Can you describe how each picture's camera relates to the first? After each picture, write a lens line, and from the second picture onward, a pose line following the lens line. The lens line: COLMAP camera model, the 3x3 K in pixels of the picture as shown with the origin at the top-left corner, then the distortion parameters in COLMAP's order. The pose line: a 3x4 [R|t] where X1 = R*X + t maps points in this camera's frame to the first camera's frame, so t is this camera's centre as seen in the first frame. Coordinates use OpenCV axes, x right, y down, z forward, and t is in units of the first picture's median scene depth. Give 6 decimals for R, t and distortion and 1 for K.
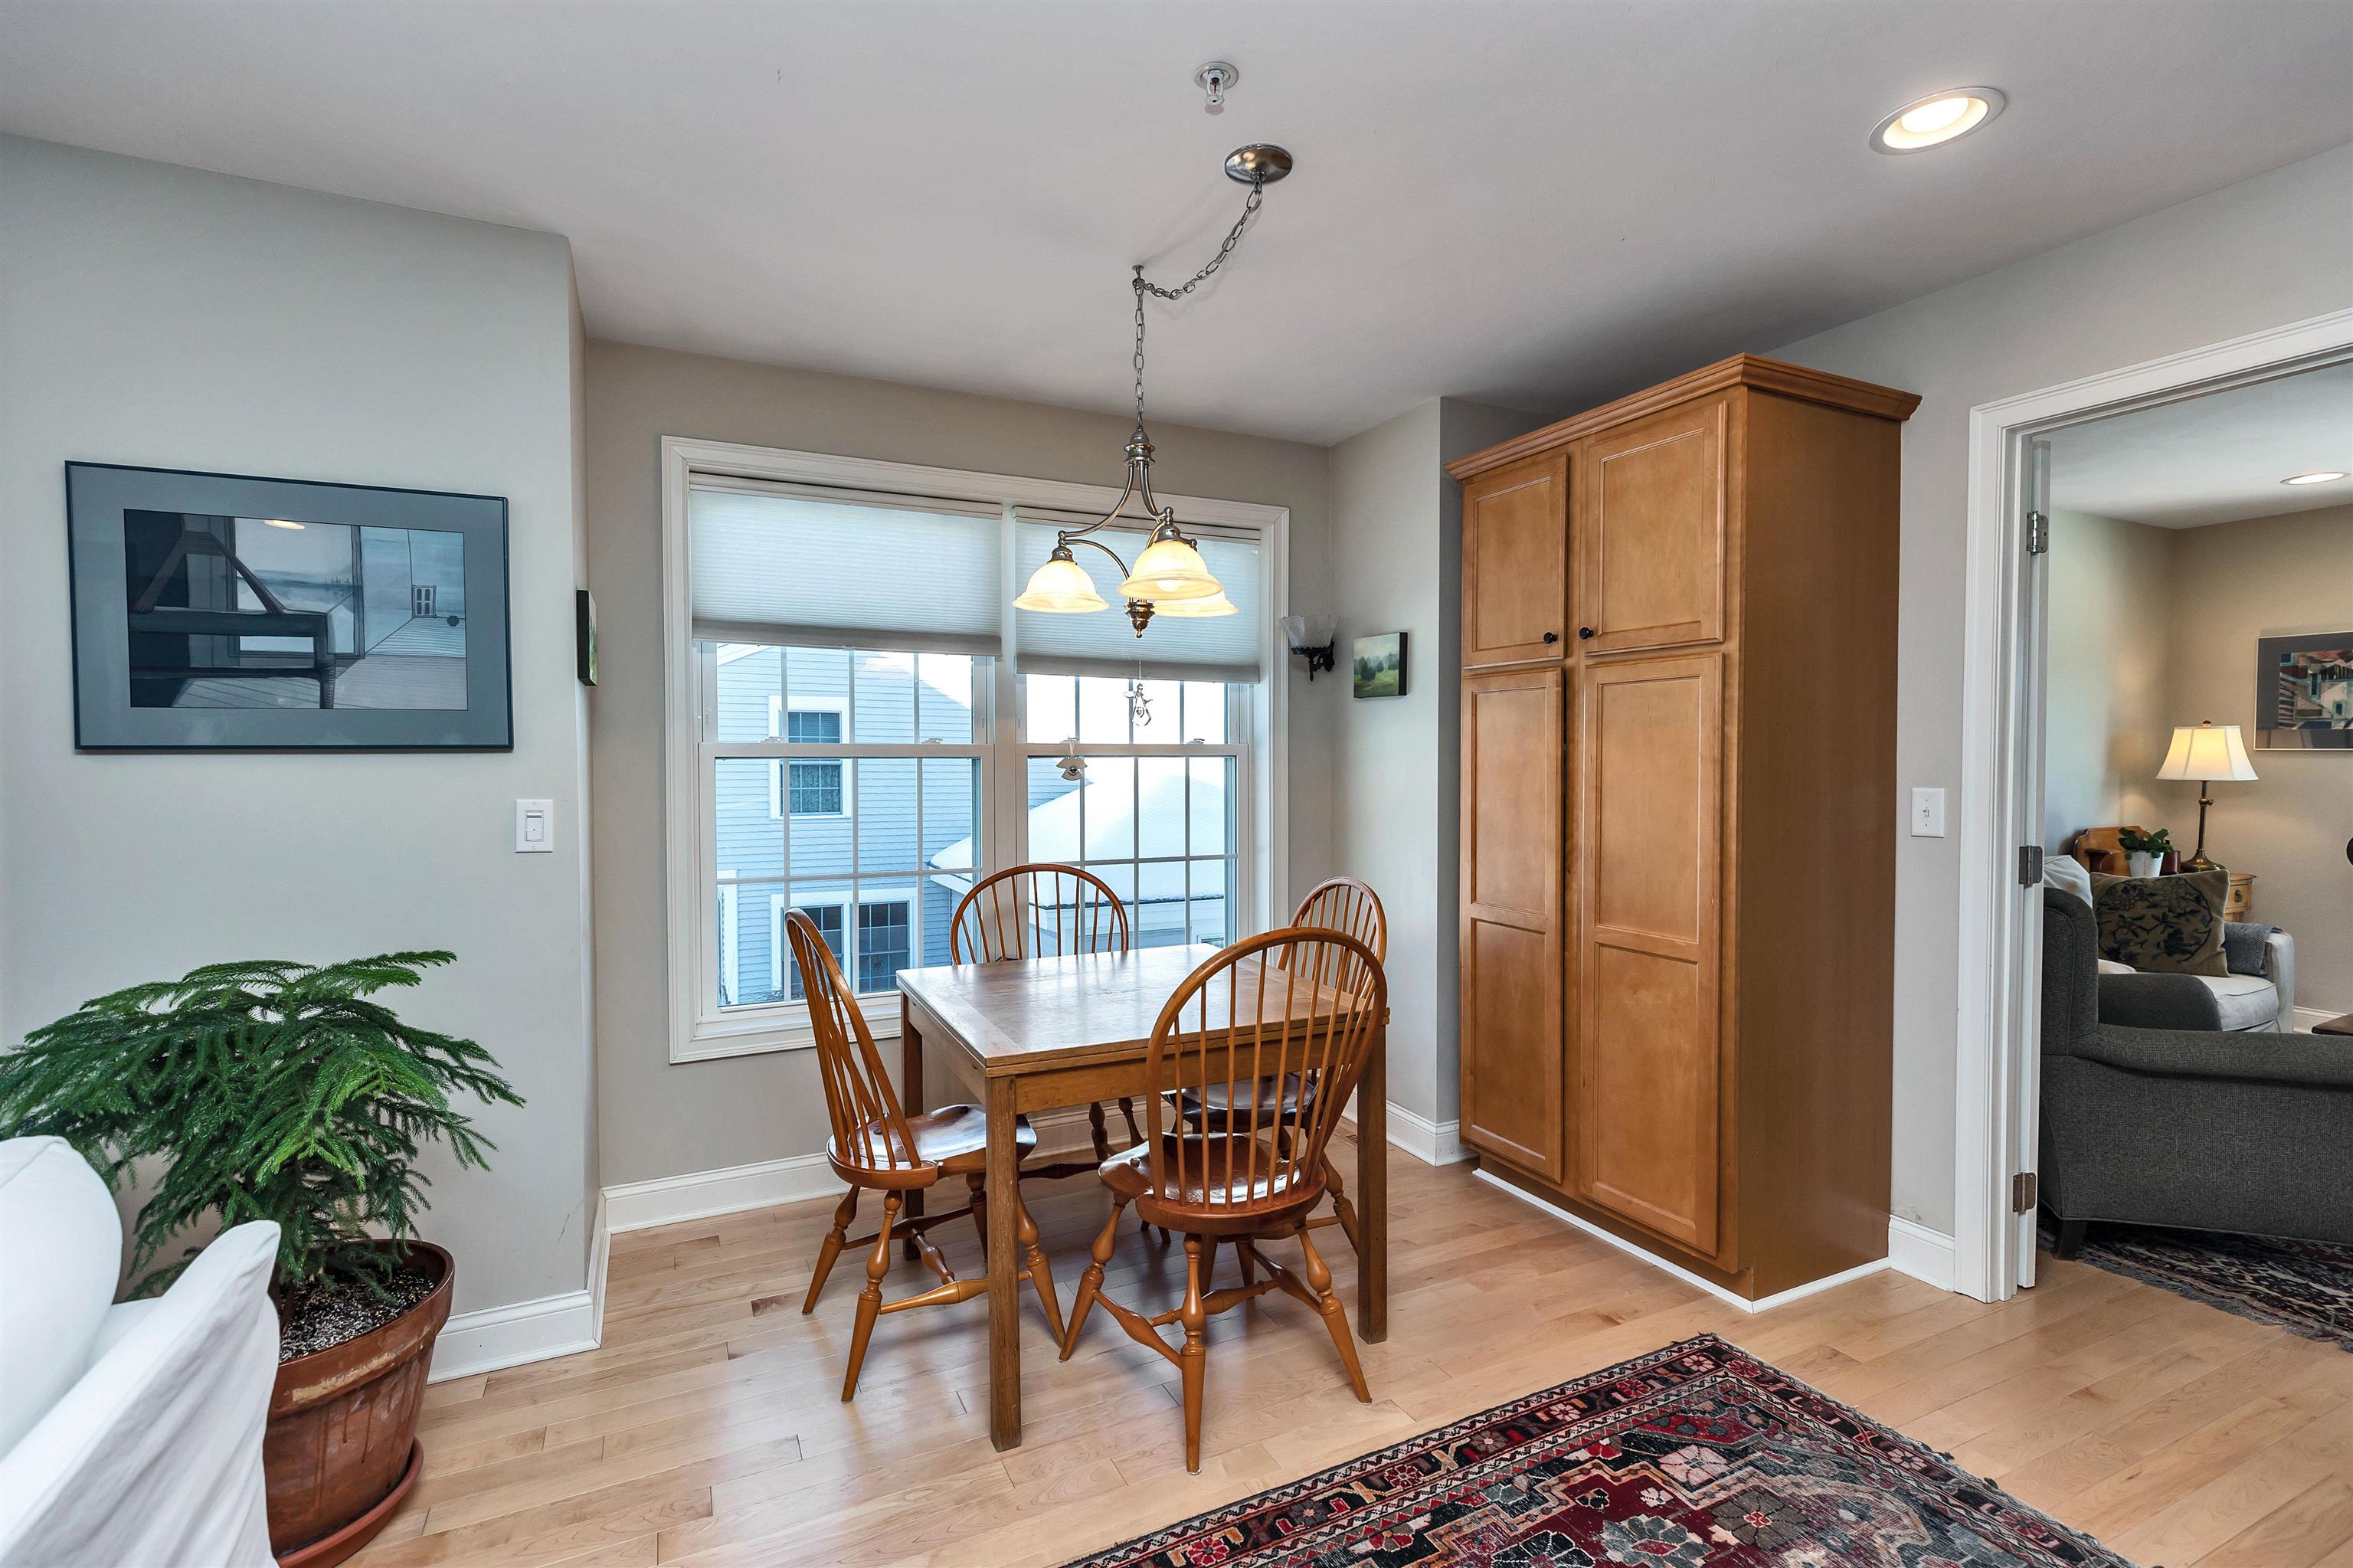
lens RADIAL K [[1054.8, 0, 1173.3], [0, 1054.8, 780.3], [0, 0, 1]] dist [0.002263, -0.000230]
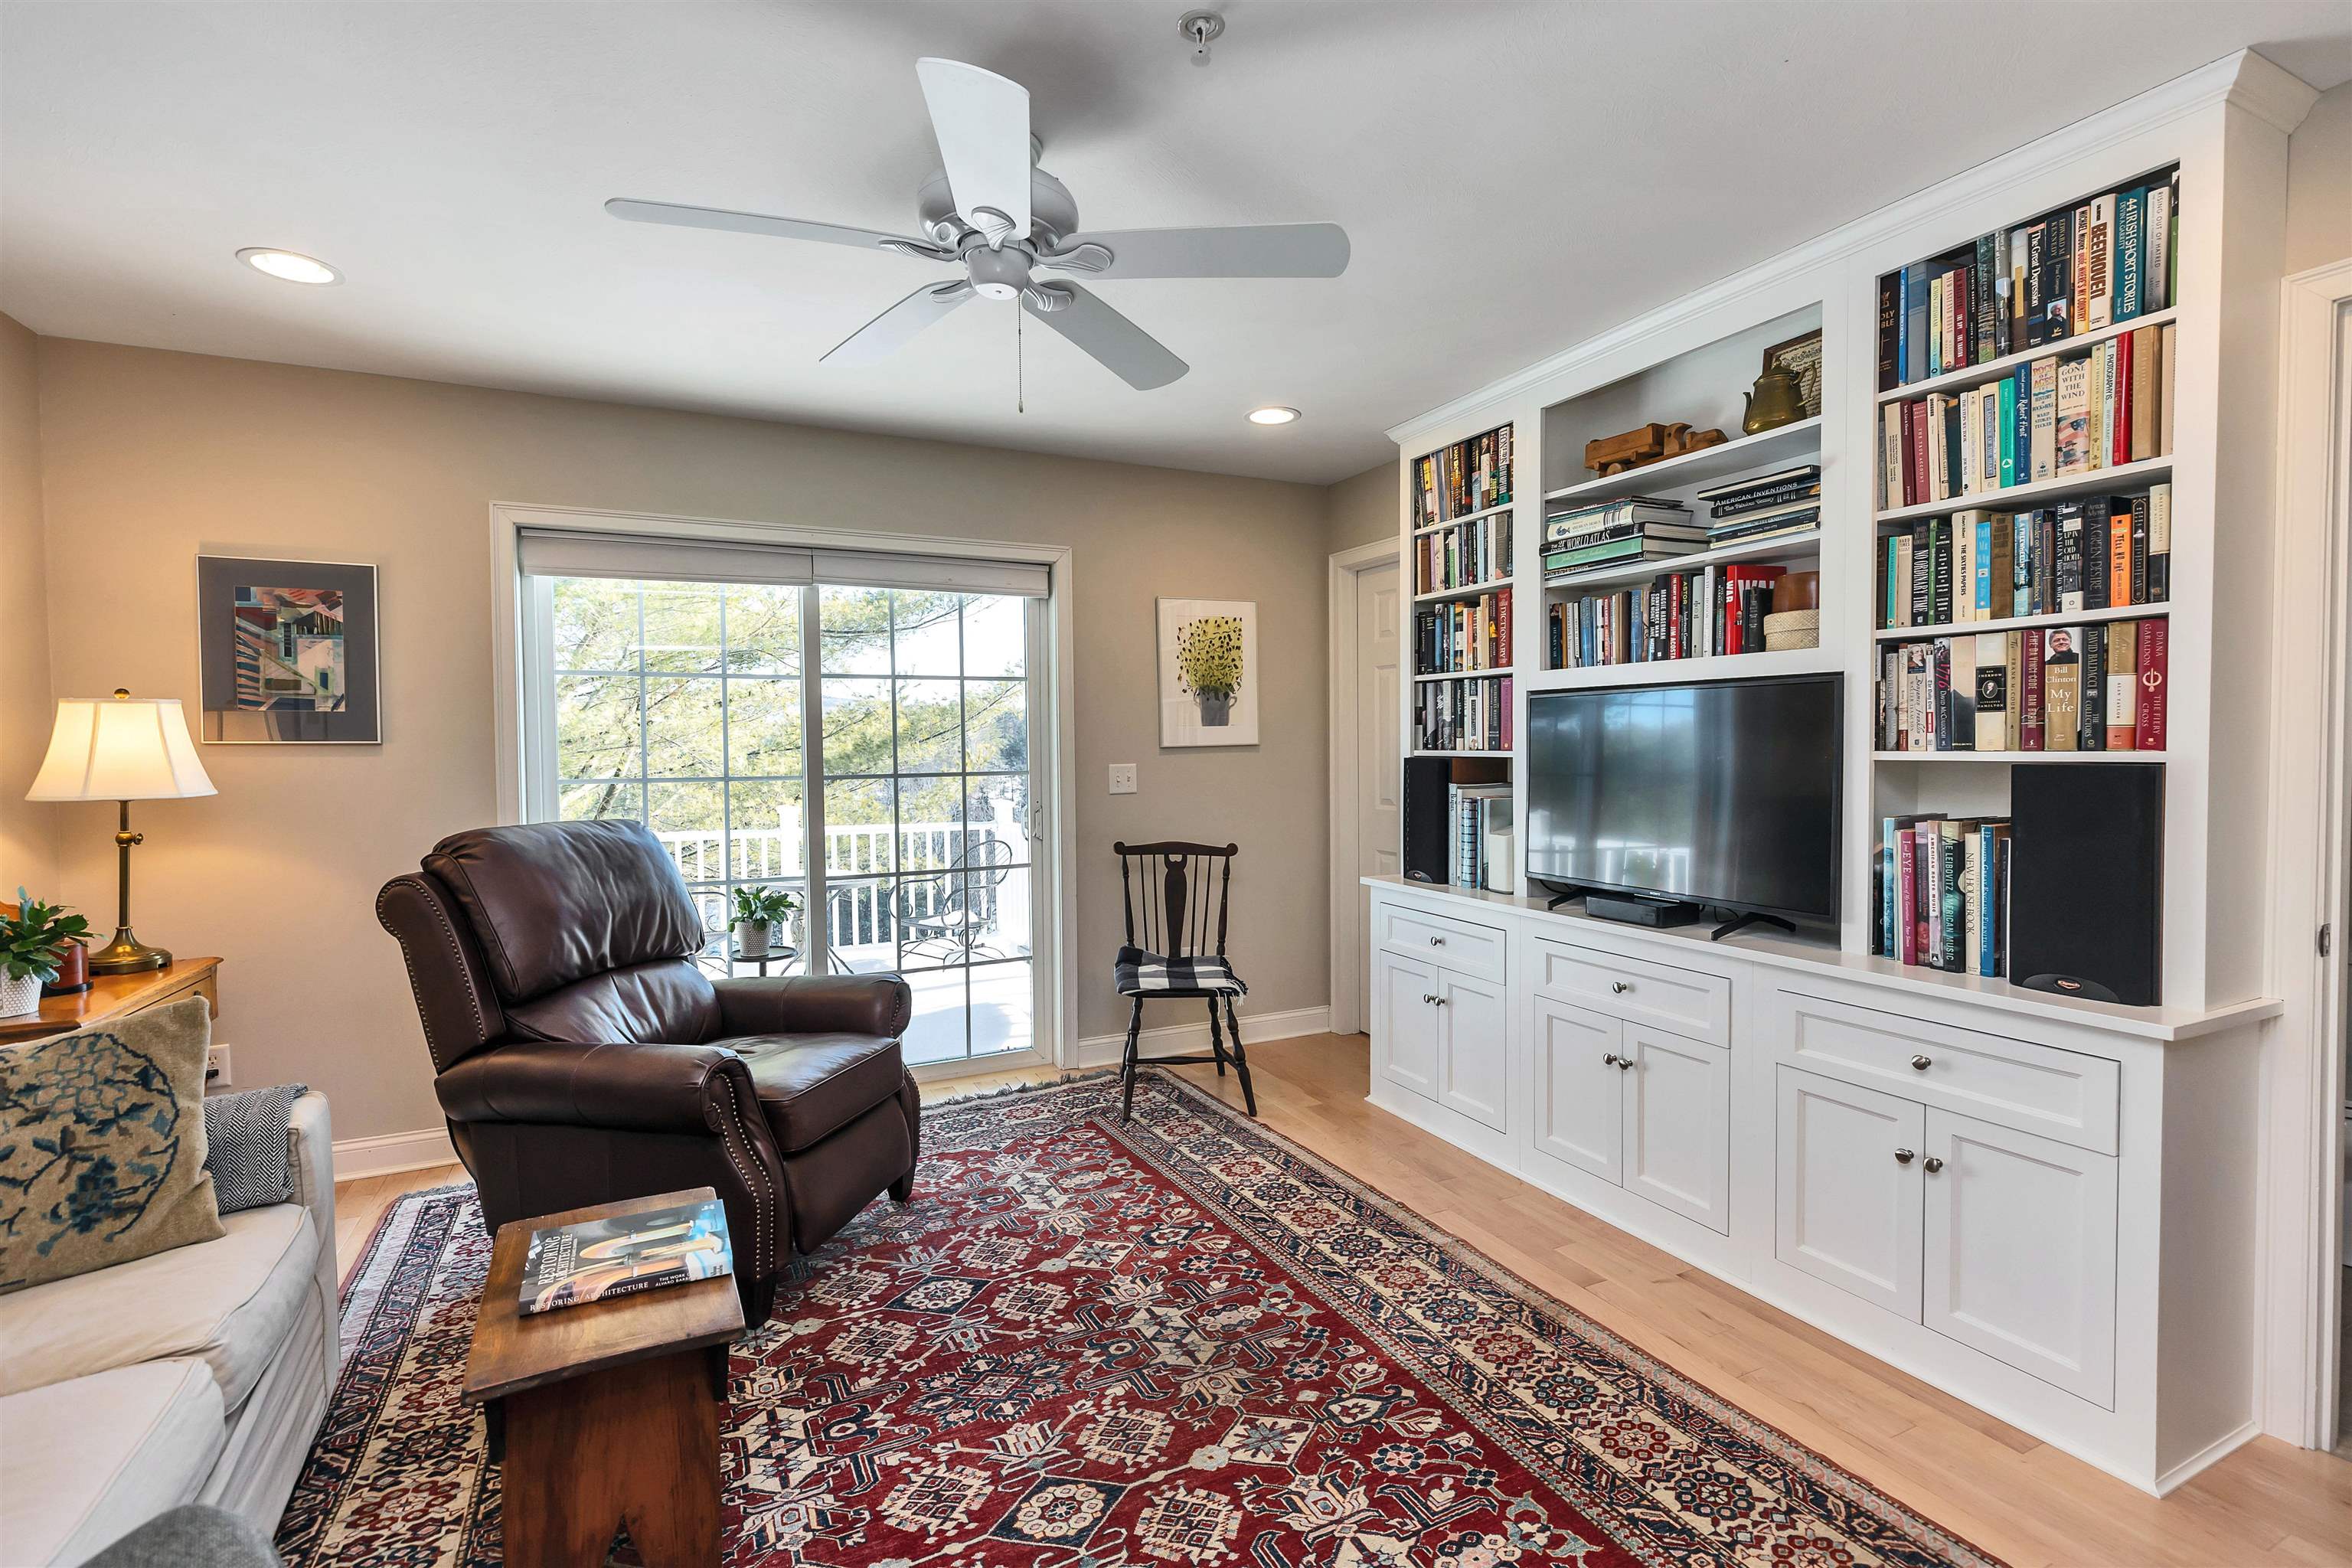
lens RADIAL K [[1054.3, 0, 1172.8], [0, 1054.3, 780.3], [0, 0, 1]] dist [0.002263, -0.000230]
pose [[-0.002132, -0.027875, 0.999609, 0.445697], [0.033320, 0.999054, 0.027930, -0.006796], [-0.999442, 0.033367, -0.001202, 0.475621]]
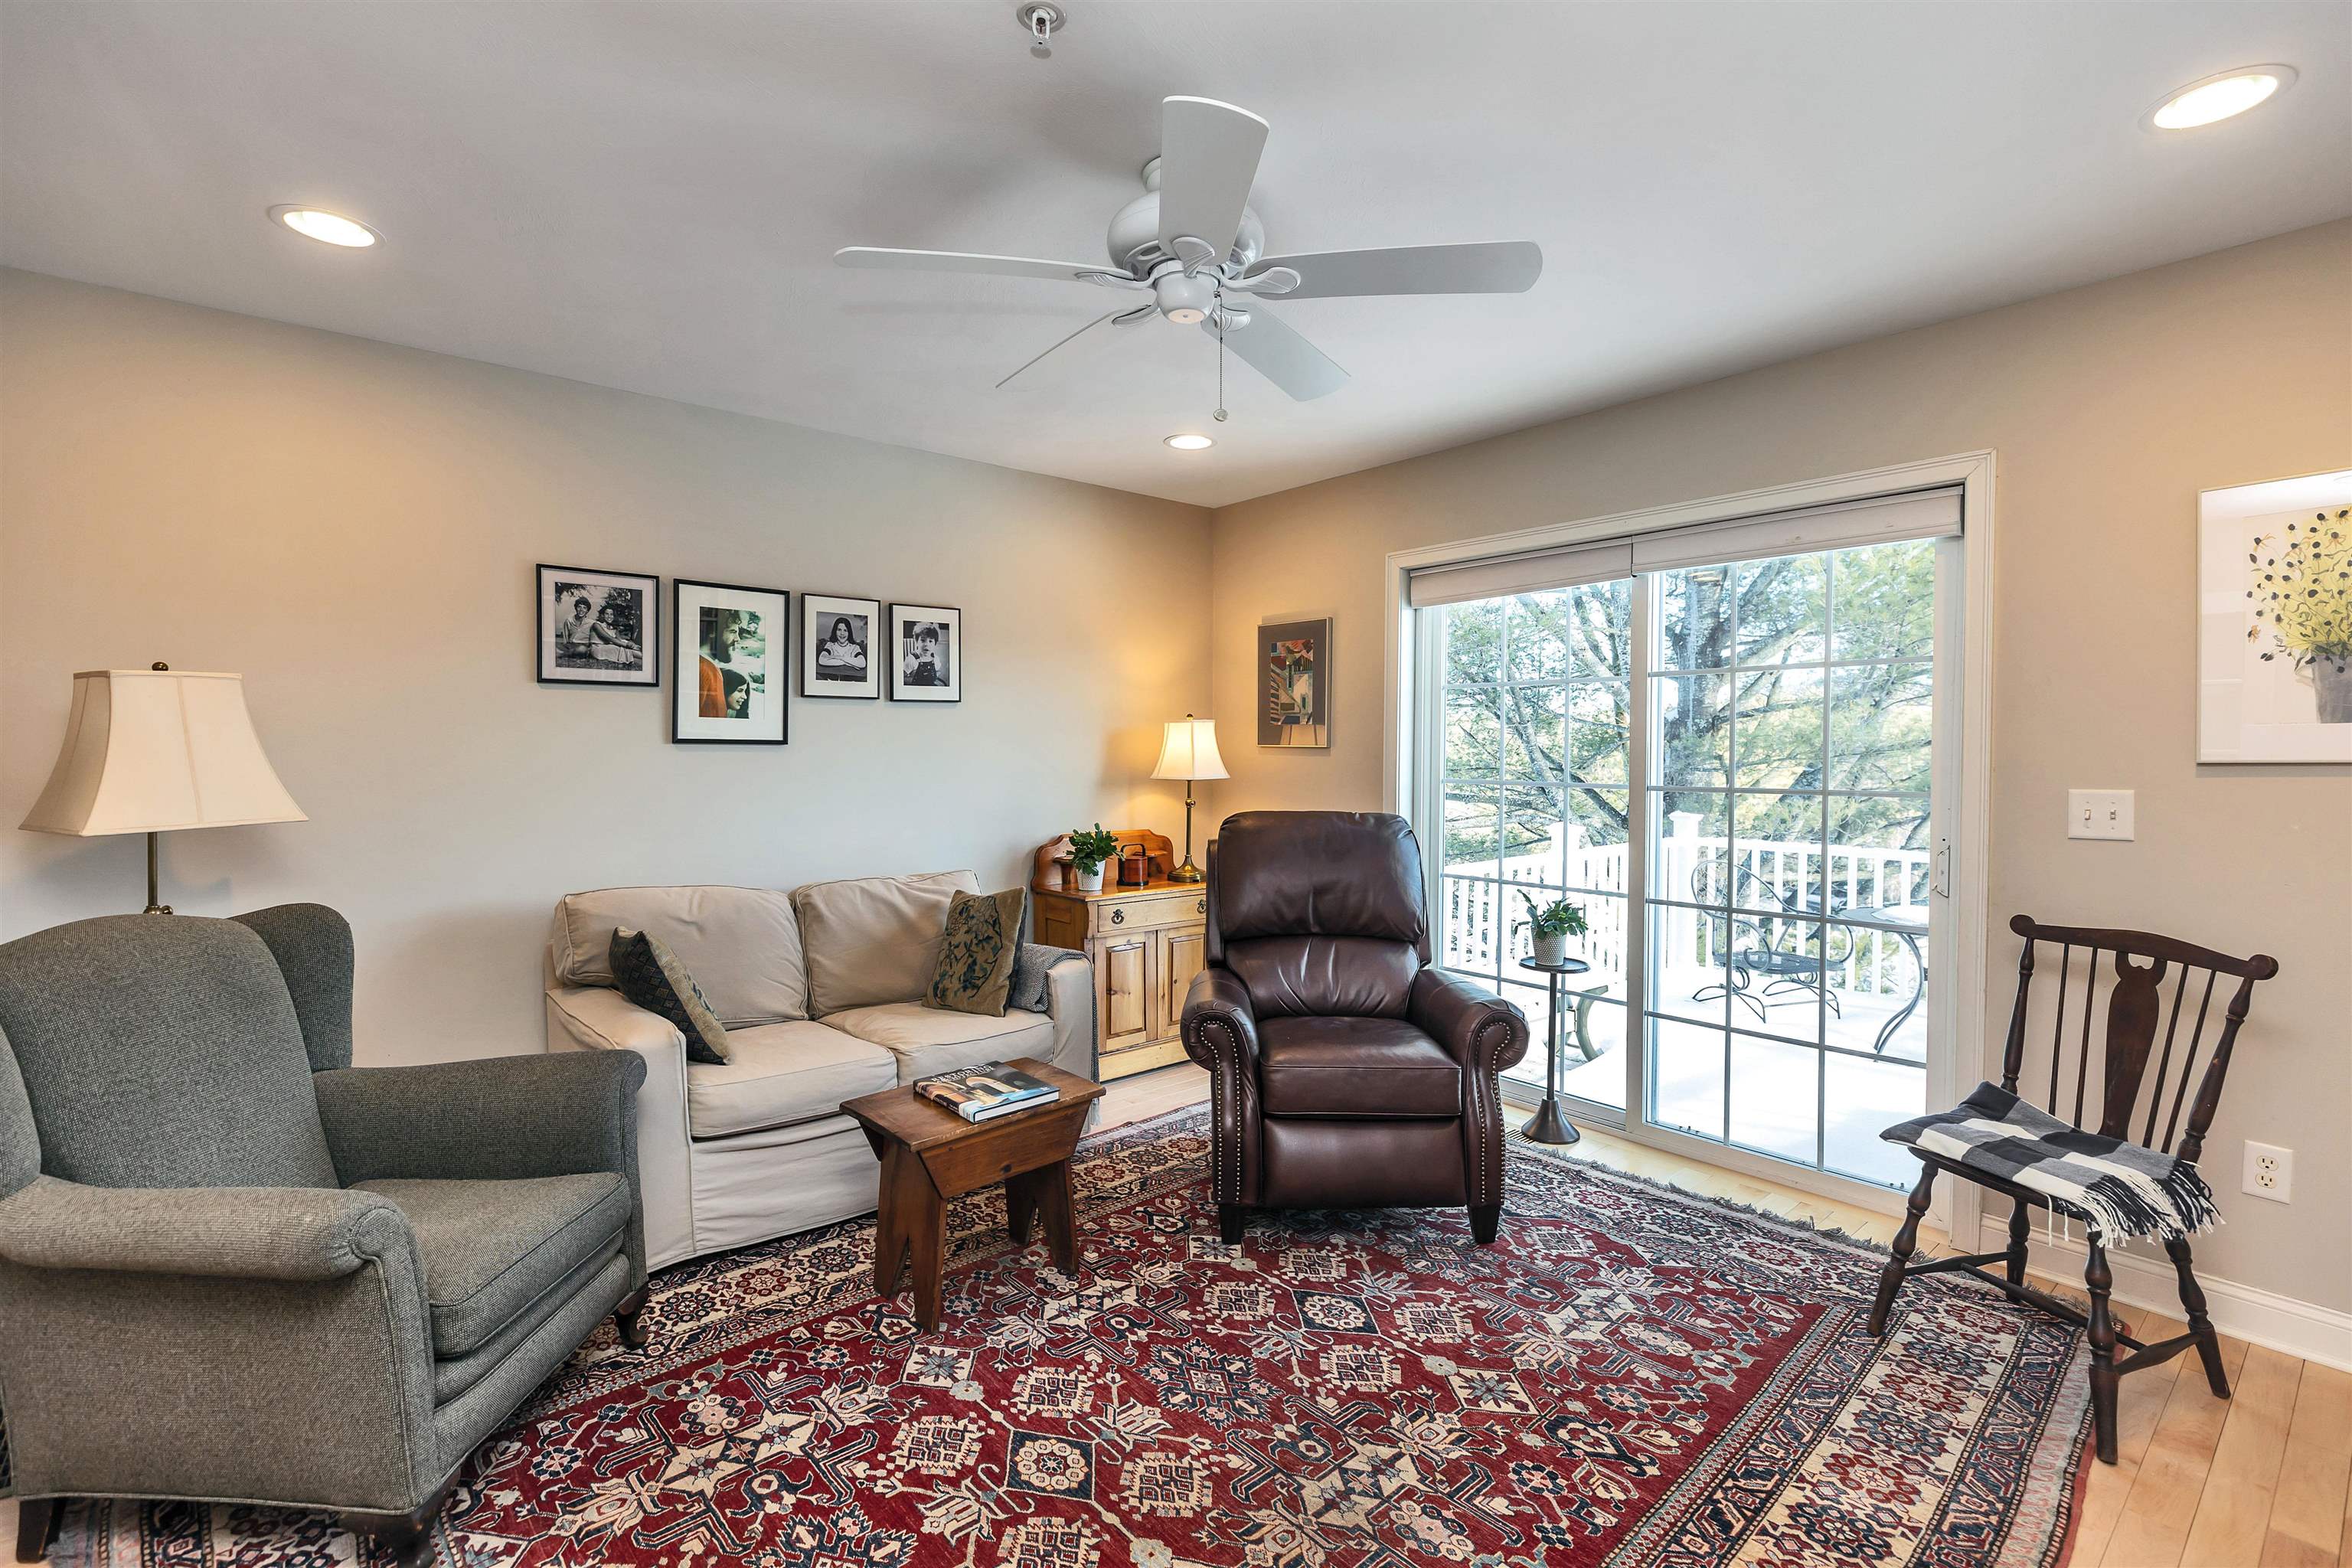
lens RADIAL K [[1054.3, 0, 1172.8], [0, 1054.3, 780.3], [0, 0, 1]] dist [0.002263, -0.000230]
pose [[0.967598, 0.000738, 0.252494, 0.747289], [-0.002004, 0.999987, 0.004755, -0.003422], [-0.252487, -0.005107, 0.967587, 0.130764]]
